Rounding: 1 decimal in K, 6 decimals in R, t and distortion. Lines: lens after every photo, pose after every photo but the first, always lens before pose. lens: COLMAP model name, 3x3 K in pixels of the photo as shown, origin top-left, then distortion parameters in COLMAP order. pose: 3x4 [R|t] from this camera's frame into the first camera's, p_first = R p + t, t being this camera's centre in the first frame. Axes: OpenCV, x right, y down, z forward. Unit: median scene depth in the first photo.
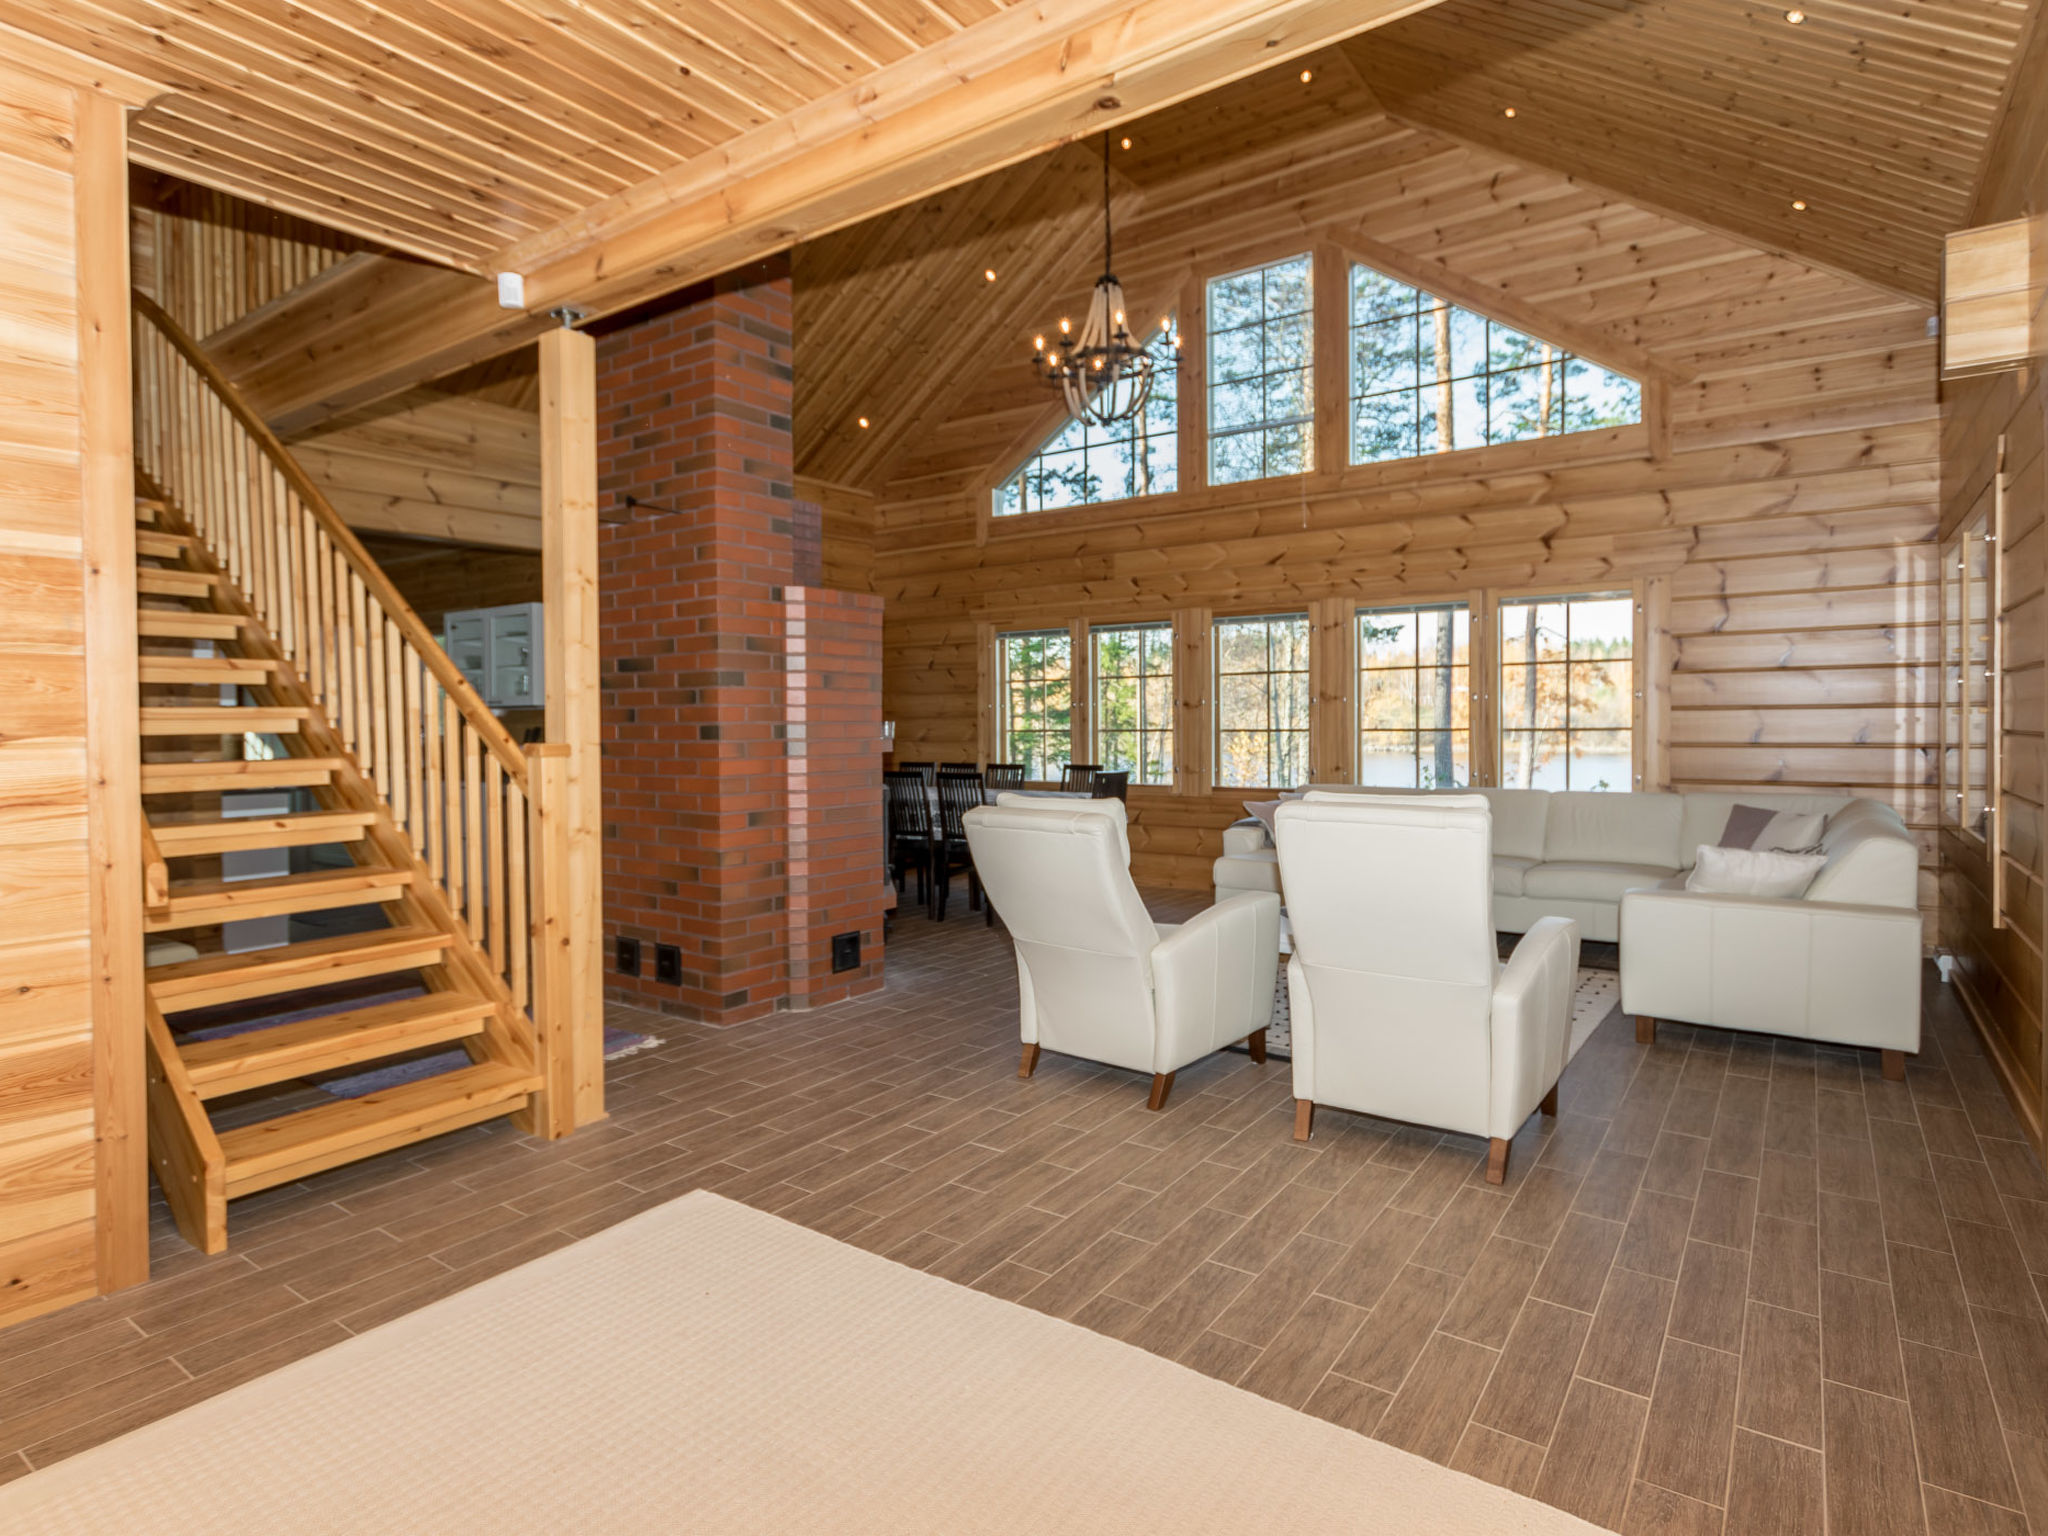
lens RADIAL K [[1107.2, 0, 1018.7], [0, 1107.2, 763.4], [0, 0, 1]] dist [-0.004789, 0.000093]
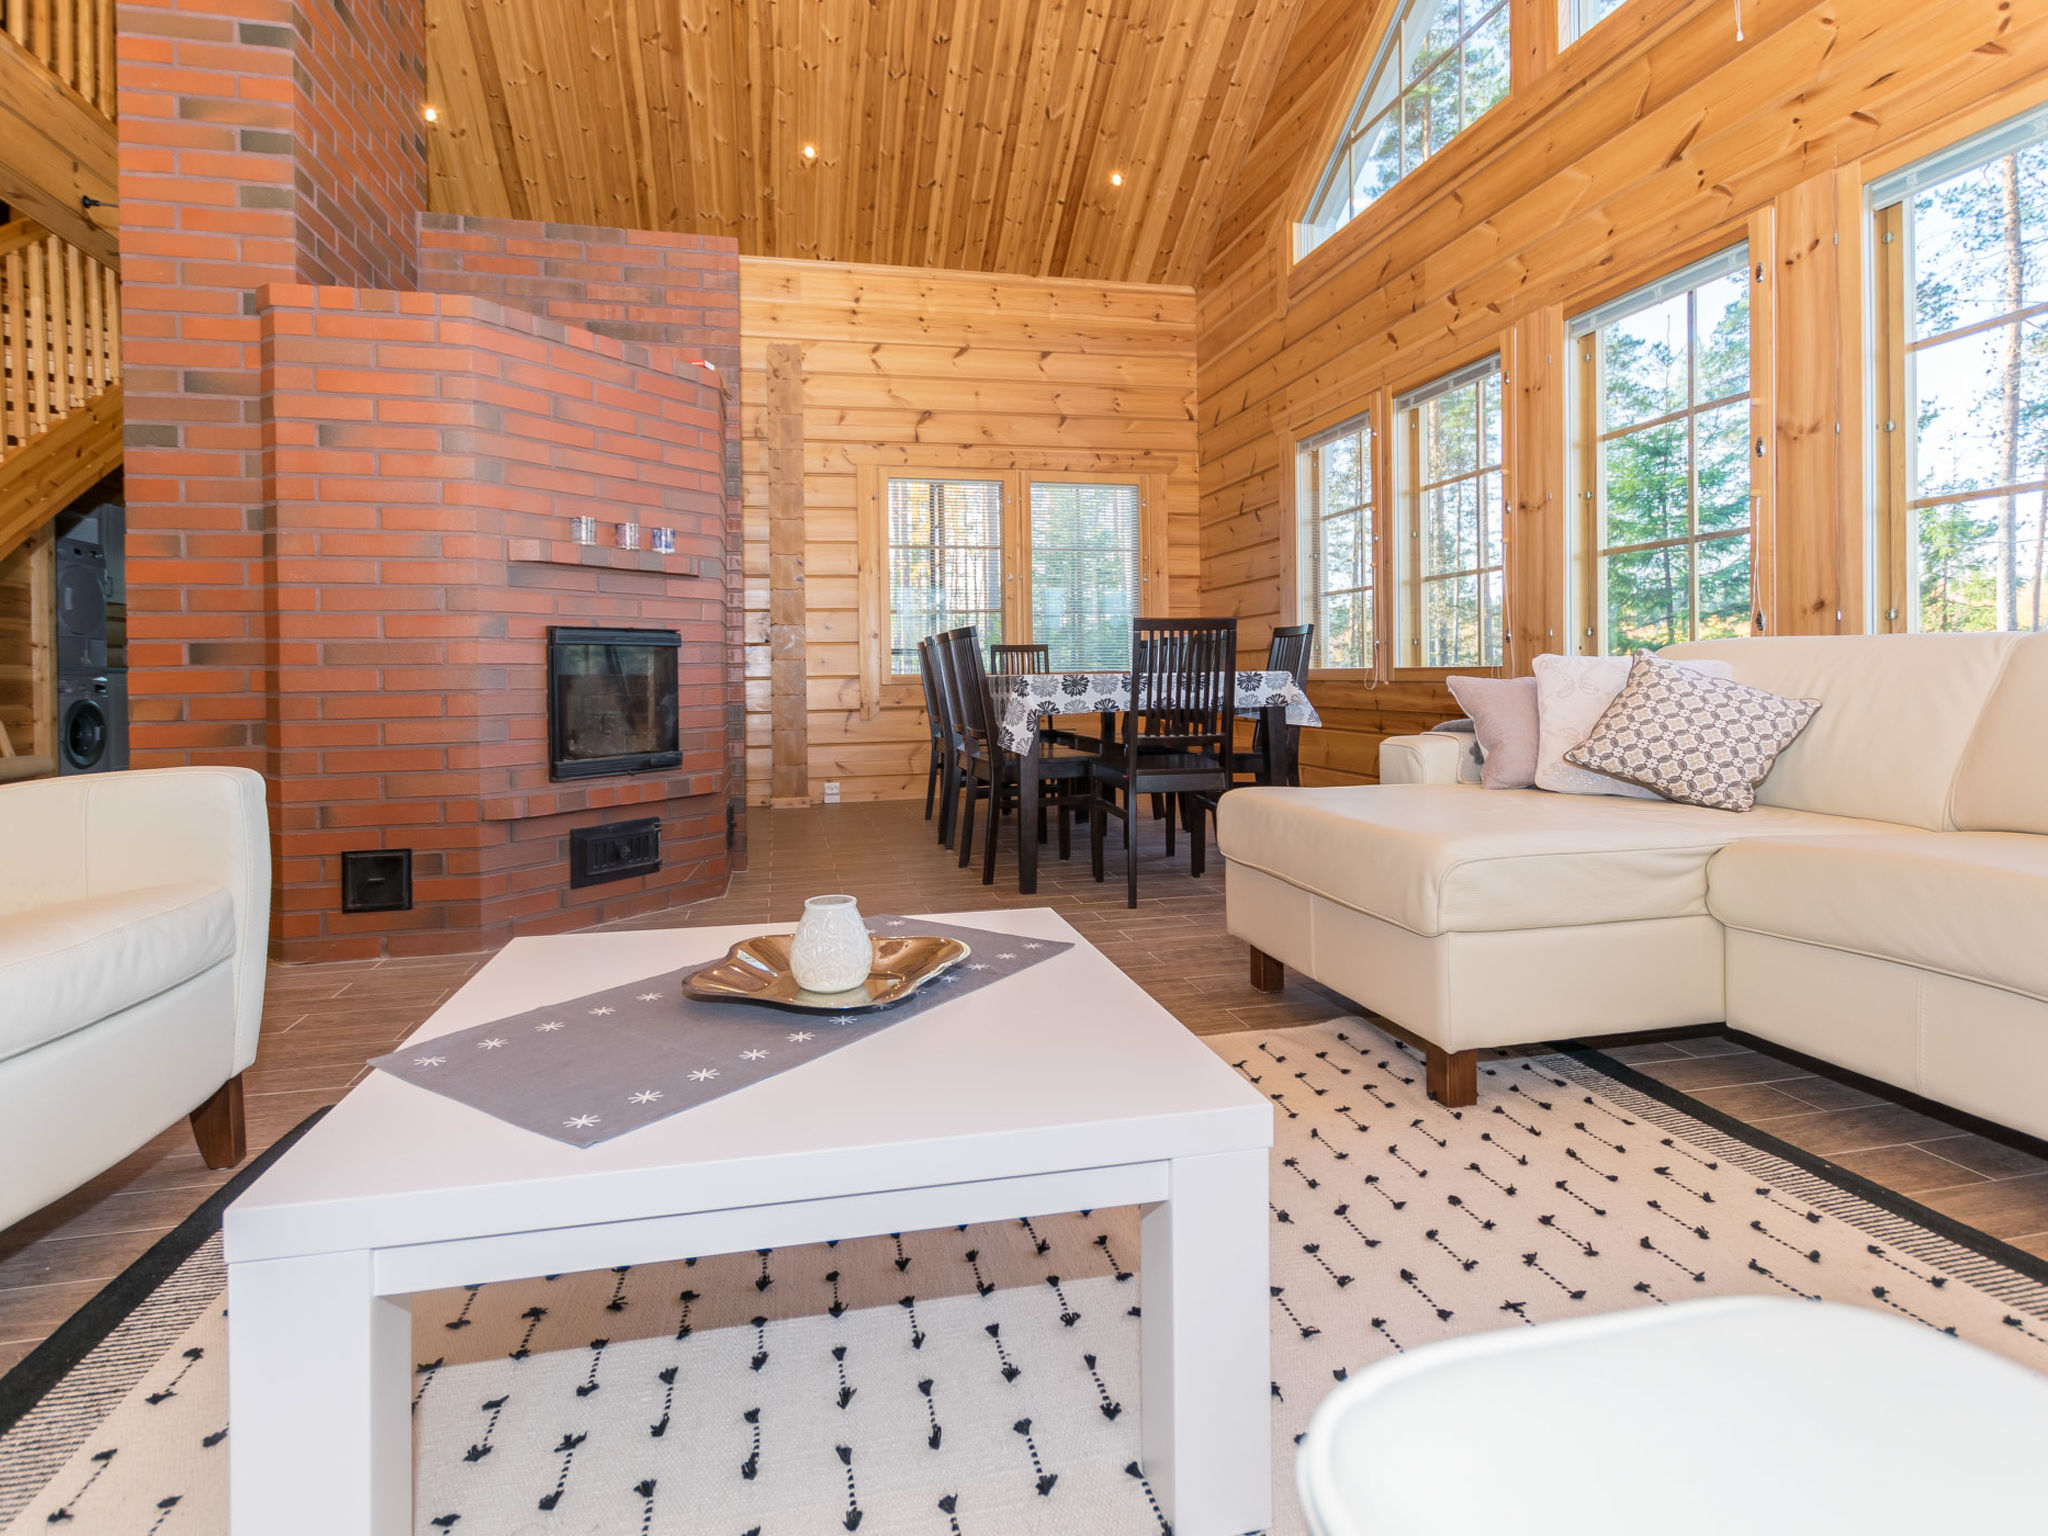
lens RADIAL K [[1050.7, 0, 1012.7], [0, 1050.7, 692.3], [0, 0, 1]] dist [-0.000160, -0.001255]
pose [[0.746284, 0.006771, -0.665593, 0.306420], [-0.017330, 0.999807, -0.009260, 0.041347], [0.665402, 0.018445, 0.746257, 0.502564]]
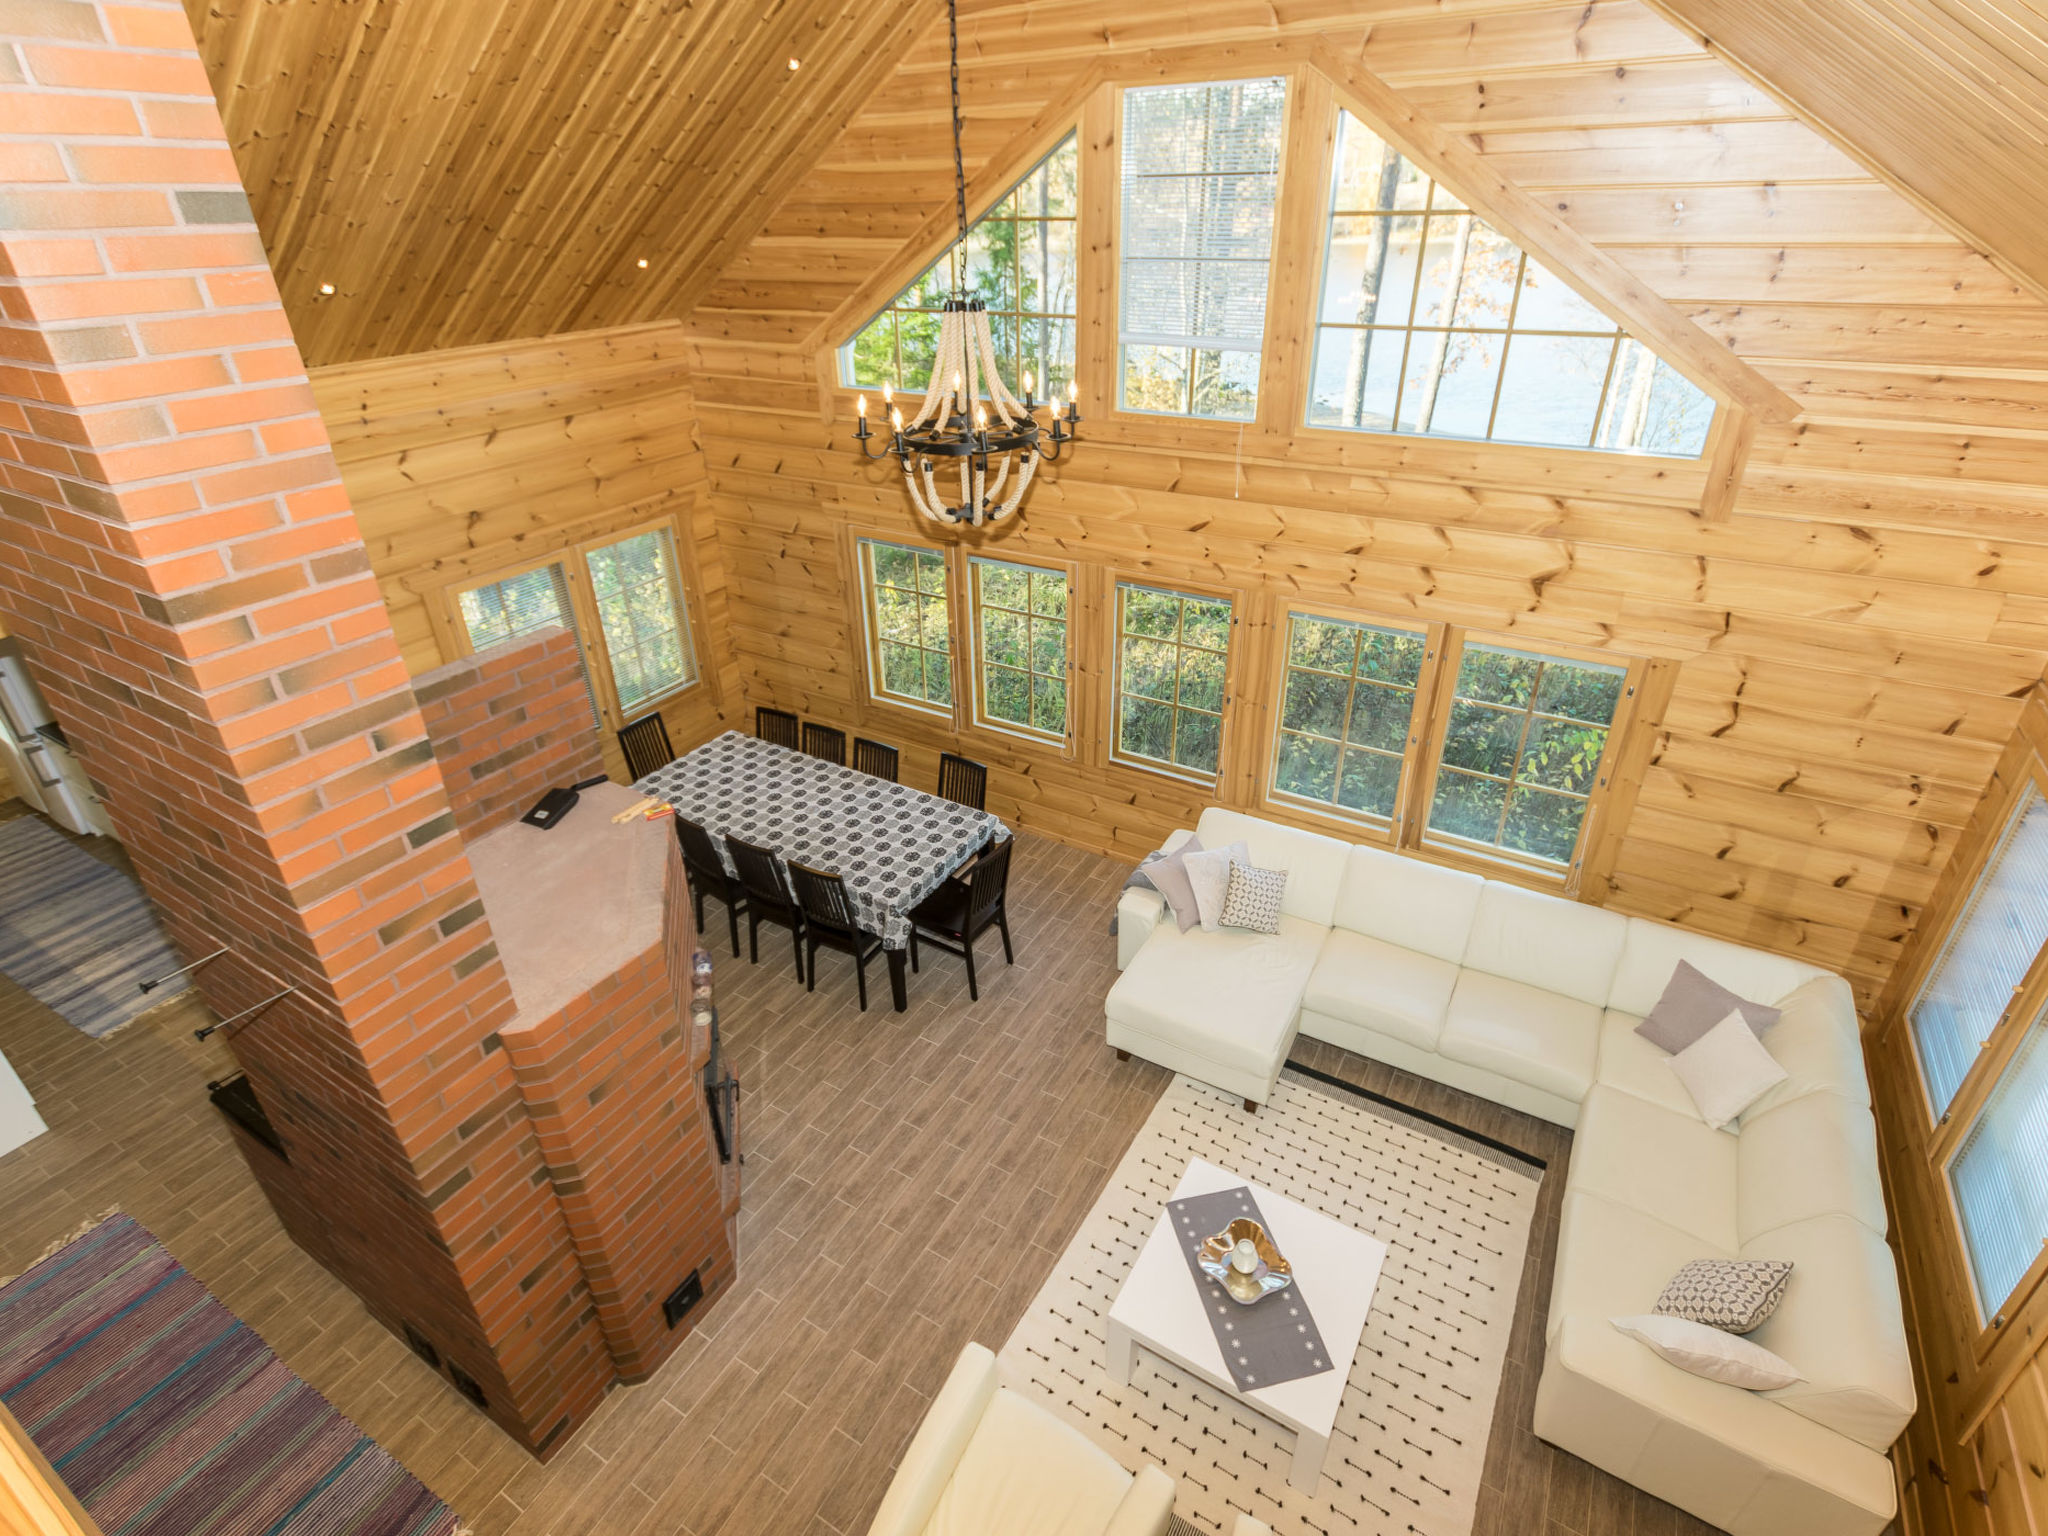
lens RADIAL K [[1003.3, 0, 1026.7], [0, 1003.3, 762.3], [0, 0, 1]] dist [0.002927, -0.001124]
pose [[0.995704, -0.049866, 0.078013, 0.045045], [0.008982, 0.890626, 0.454647, -0.354490], [-0.092152, -0.451993, 0.887249, 0.290560]]
